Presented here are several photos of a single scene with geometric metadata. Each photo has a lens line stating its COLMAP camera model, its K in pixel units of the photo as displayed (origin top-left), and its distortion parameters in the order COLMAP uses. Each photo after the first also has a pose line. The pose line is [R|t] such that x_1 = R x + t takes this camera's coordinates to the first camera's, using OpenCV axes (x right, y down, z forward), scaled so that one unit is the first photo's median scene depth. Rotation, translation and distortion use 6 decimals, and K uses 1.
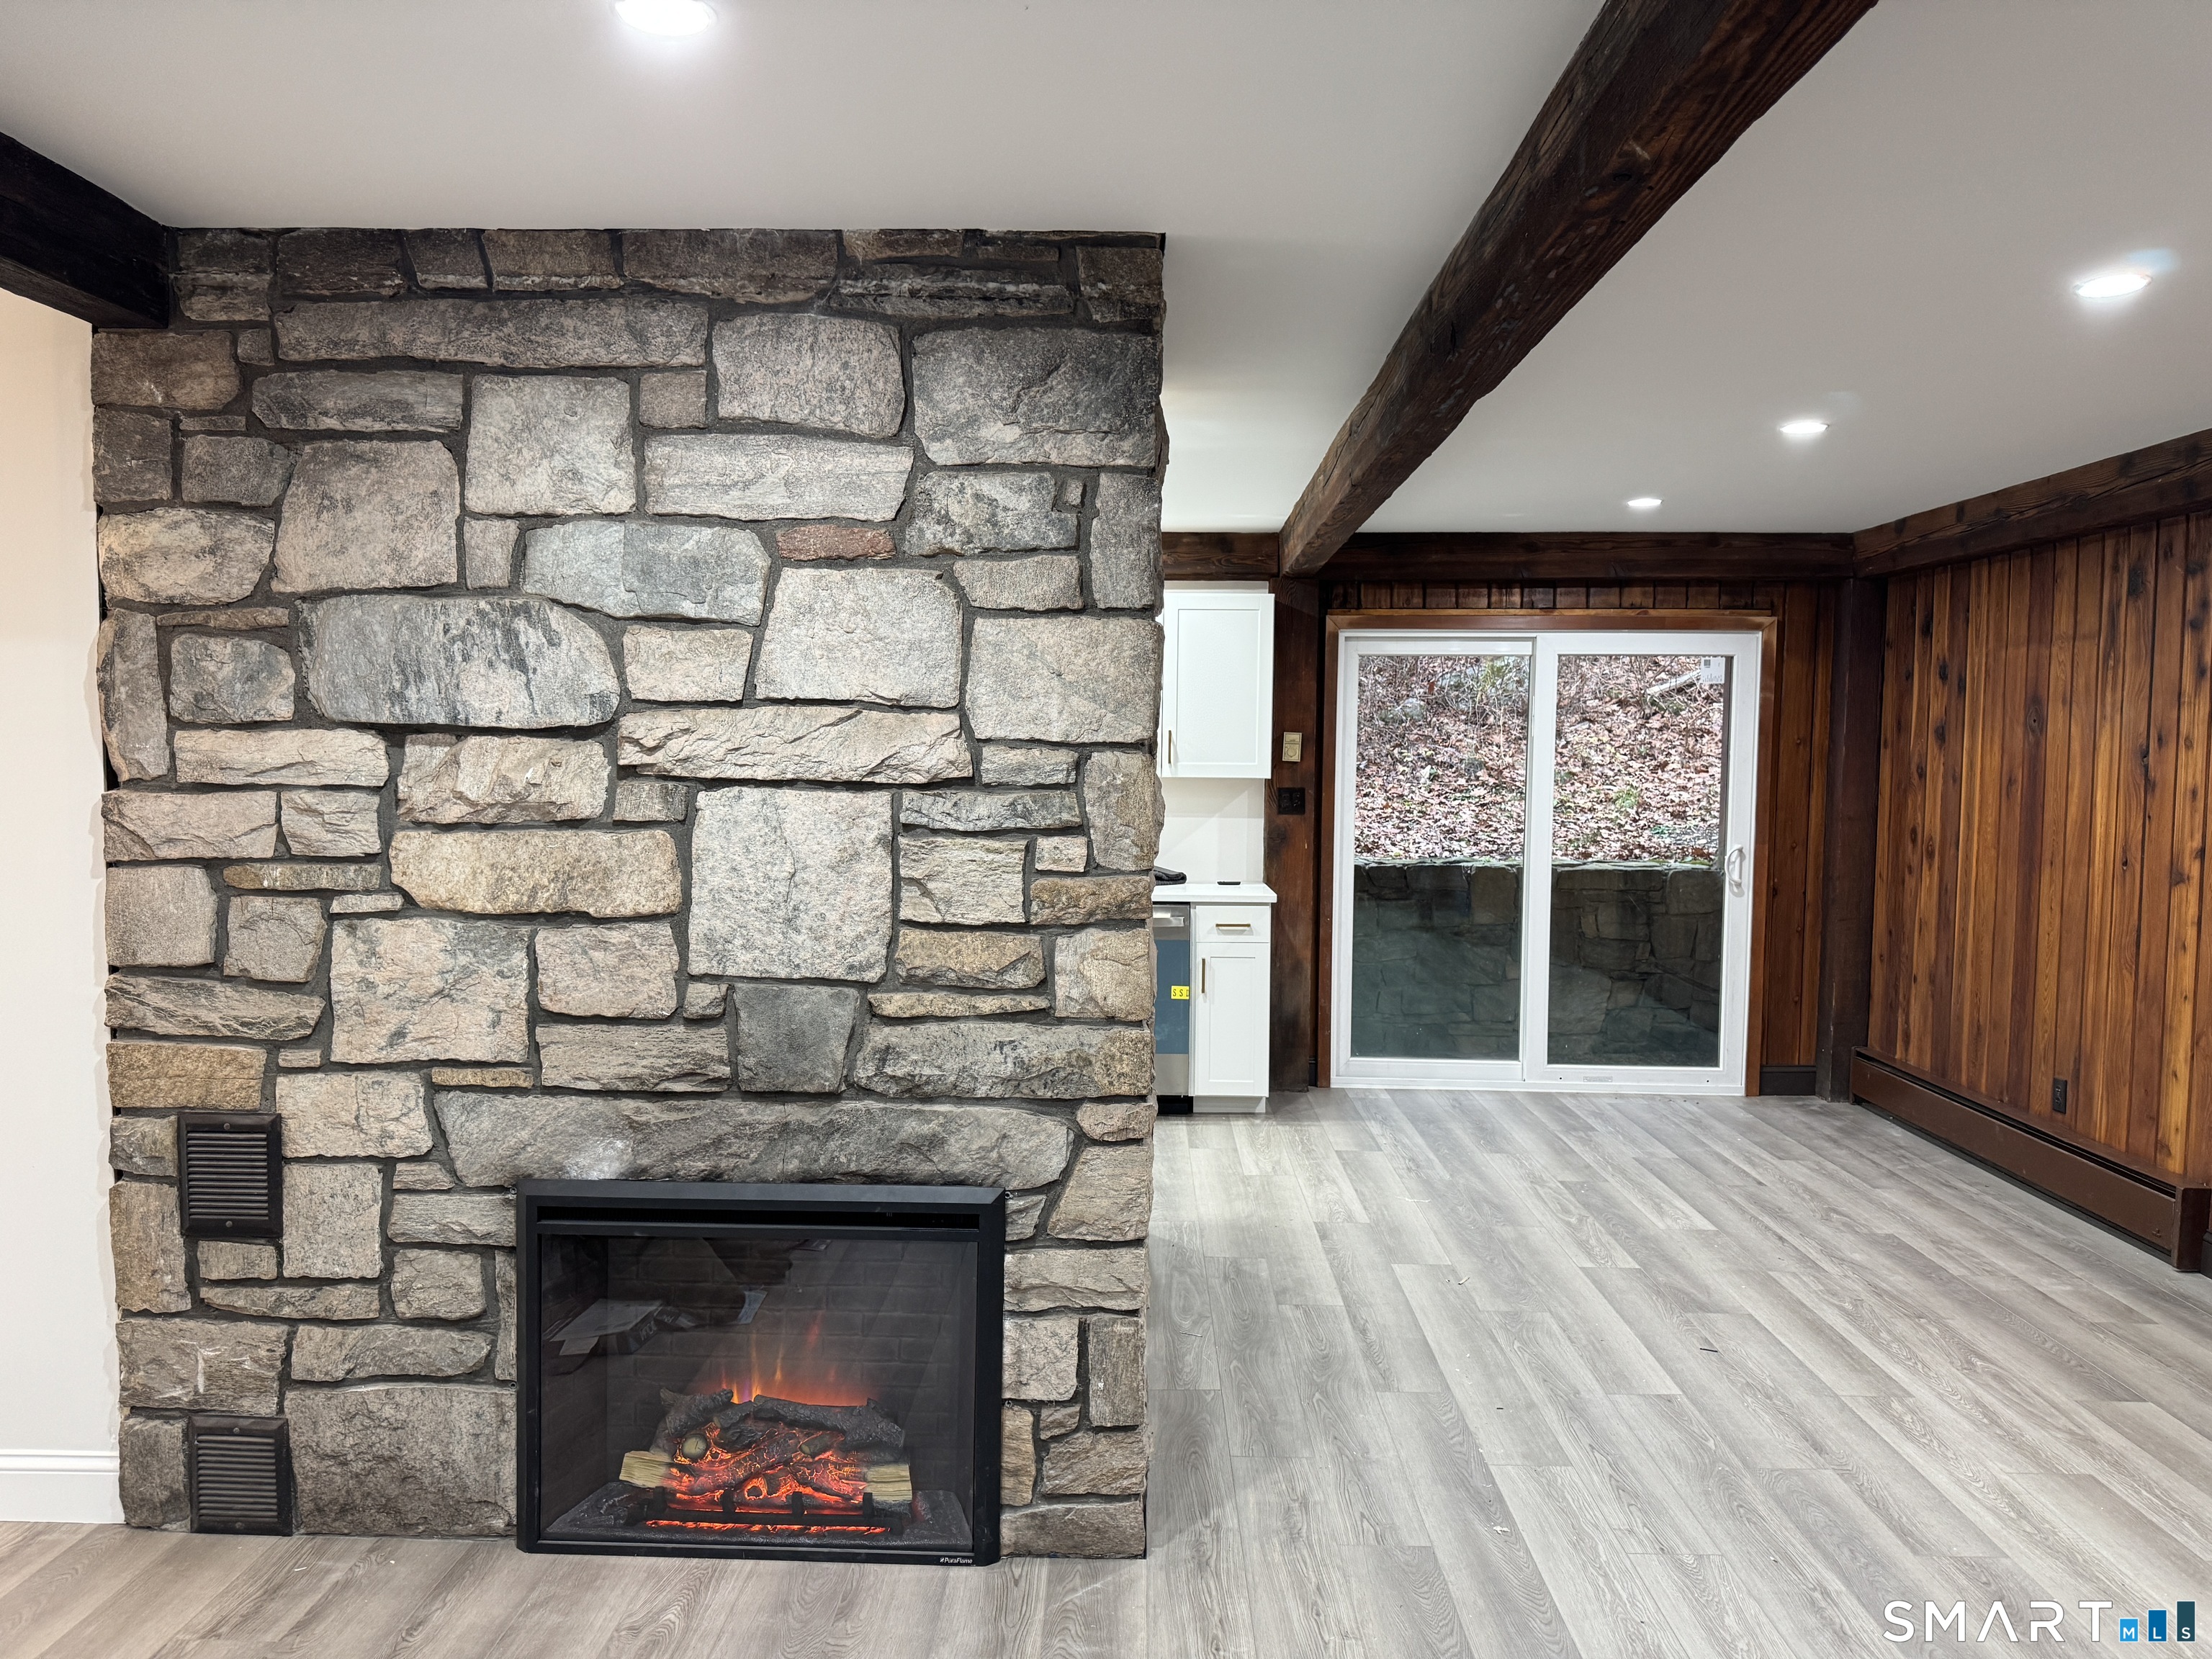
lens RADIAL K [[1539.6, 0, 1044.7], [0, 1539.6, 860.8], [0, 0, 1]] dist [-0.053660, -0.002507]
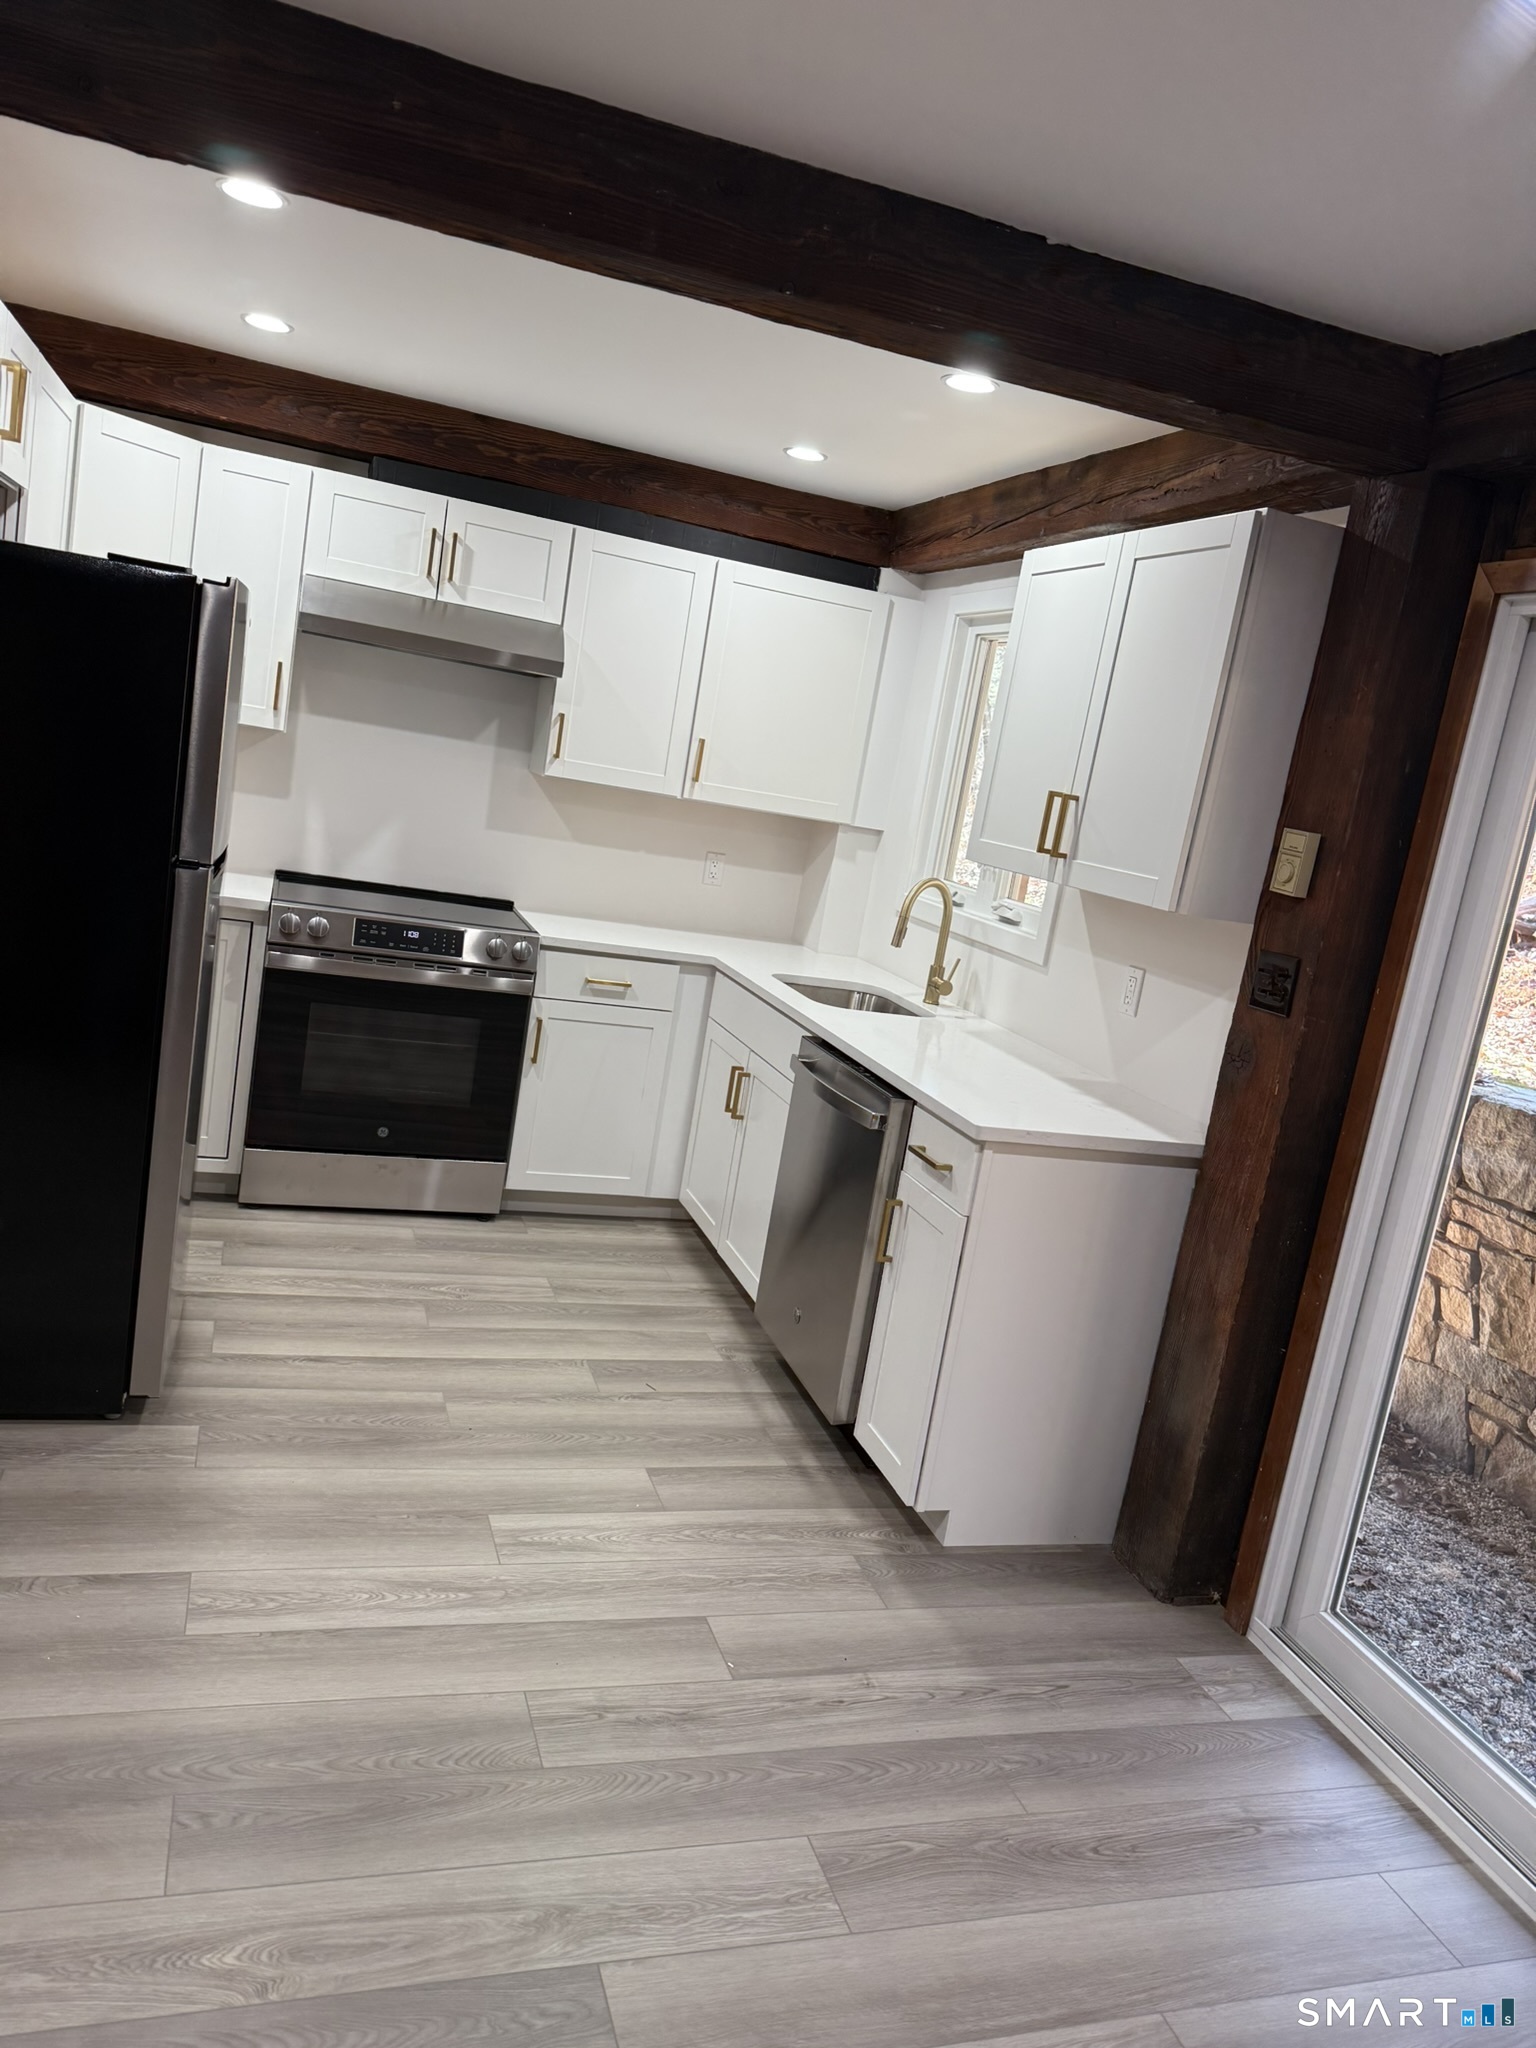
lens RADIAL K [[1422.4, 0, 768.0], [0, 1422.4, 1024.0], [0, 0, 1]] dist [0.180540, -0.365111]
pose [[0.356982, 0.213609, -0.909360, 0.498307], [-0.226999, 0.964158, 0.137369, -0.051998], [0.906110, 0.157385, 0.392676, 0.700095]]
